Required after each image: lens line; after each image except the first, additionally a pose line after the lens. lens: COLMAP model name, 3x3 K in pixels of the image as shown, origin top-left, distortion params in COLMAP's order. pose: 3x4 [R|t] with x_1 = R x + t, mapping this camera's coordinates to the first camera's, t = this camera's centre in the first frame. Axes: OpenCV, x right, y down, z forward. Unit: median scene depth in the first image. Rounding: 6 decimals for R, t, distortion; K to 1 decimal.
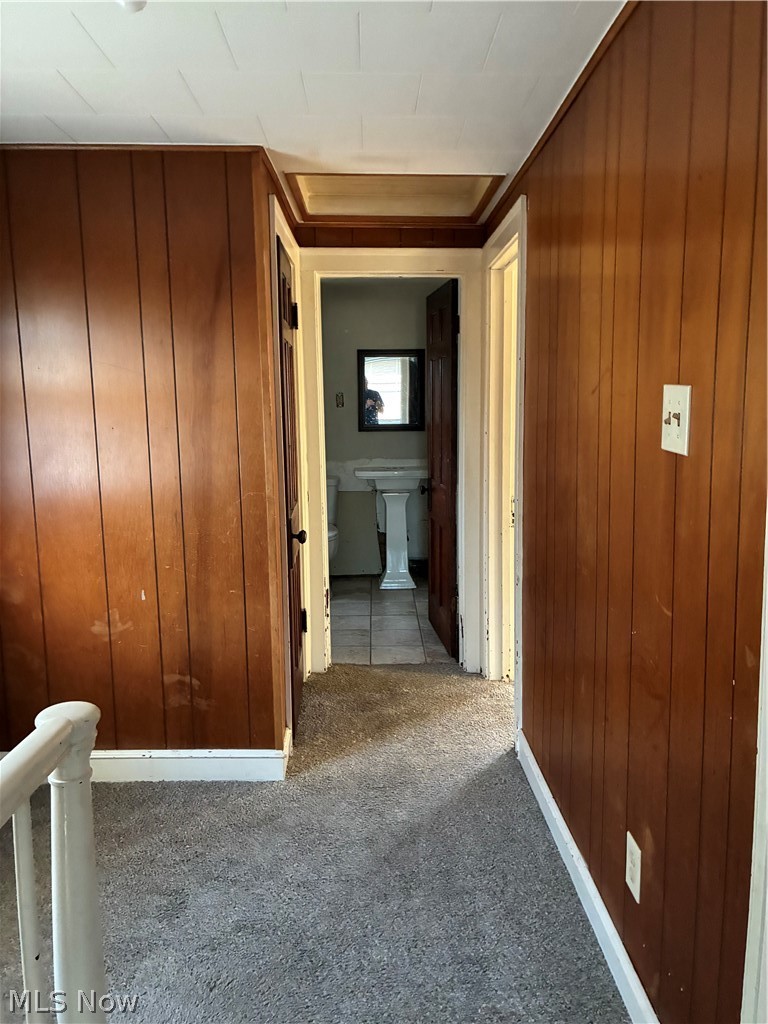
lens RADIAL K [[763.4, 0, 384.0], [0, 763.4, 512.0], [0, 0, 1]] dist [0.028707, -0.002918]
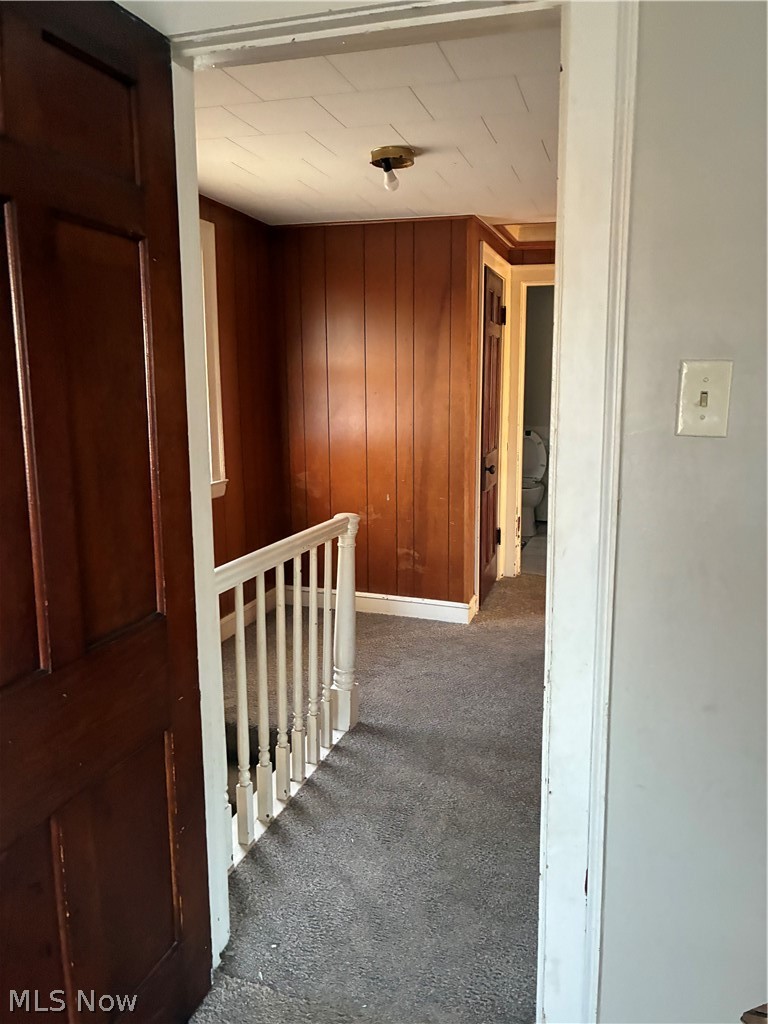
lens RADIAL K [[763.4, 0, 384.0], [0, 763.4, 512.0], [0, 0, 1]] dist [0.028707, -0.002918]
pose [[0.943114, 0.061942, -0.326648, 0.200681], [-0.053243, 0.997950, 0.035515, 0.081356], [0.328178, -0.016103, 0.944479, -0.510941]]
